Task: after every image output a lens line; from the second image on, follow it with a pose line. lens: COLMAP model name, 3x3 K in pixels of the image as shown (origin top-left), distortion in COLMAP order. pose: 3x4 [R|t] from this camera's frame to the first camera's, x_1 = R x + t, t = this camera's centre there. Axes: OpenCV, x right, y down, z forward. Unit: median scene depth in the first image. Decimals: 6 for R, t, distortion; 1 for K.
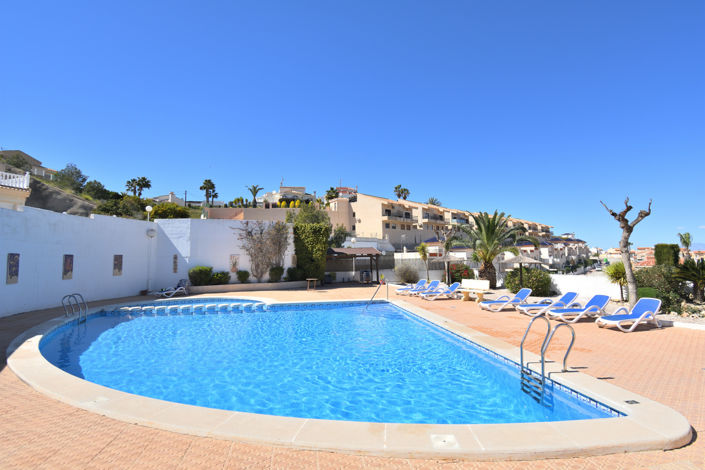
lens RADIAL K [[343.8, 0, 352.5], [0, 343.8, 235.0], [0, 0, 1]] dist [0.001621, 0.000160]
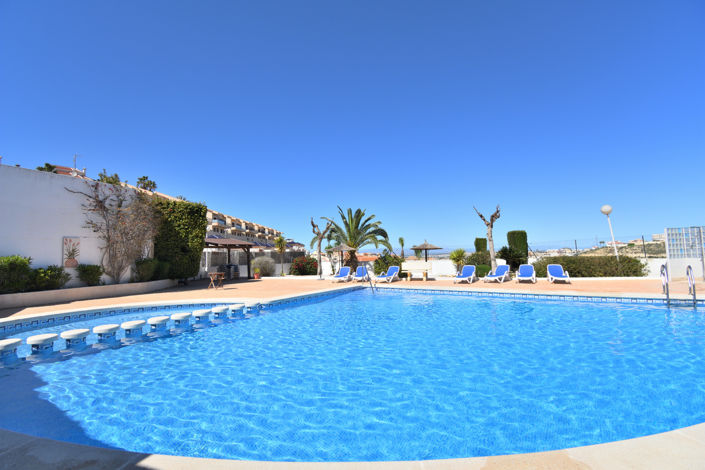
lens RADIAL K [[316.0, 0, 352.5], [0, 316.0, 235.0], [0, 0, 1]] dist [0.001654, -0.018675]
pose [[0.696254, 0.043839, 0.716456, -0.386690], [-0.034968, 0.999020, -0.027146, 0.050669], [-0.716944, -0.006152, 0.697104, 0.292593]]
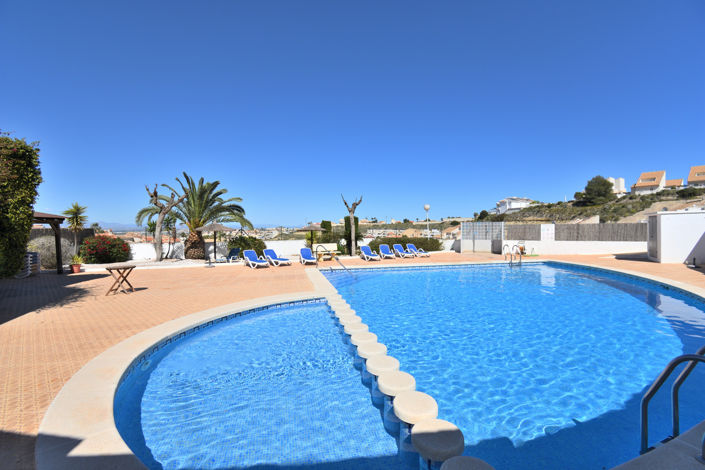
lens RADIAL K [[316.0, 0, 352.5], [0, 316.0, 235.0], [0, 0, 1]] dist [0.001654, -0.018675]
pose [[-0.061627, -0.005723, 0.998083, -0.533010], [-0.059886, 0.998203, 0.002026, 0.062103], [-0.996301, -0.059646, -0.061859, 0.677431]]
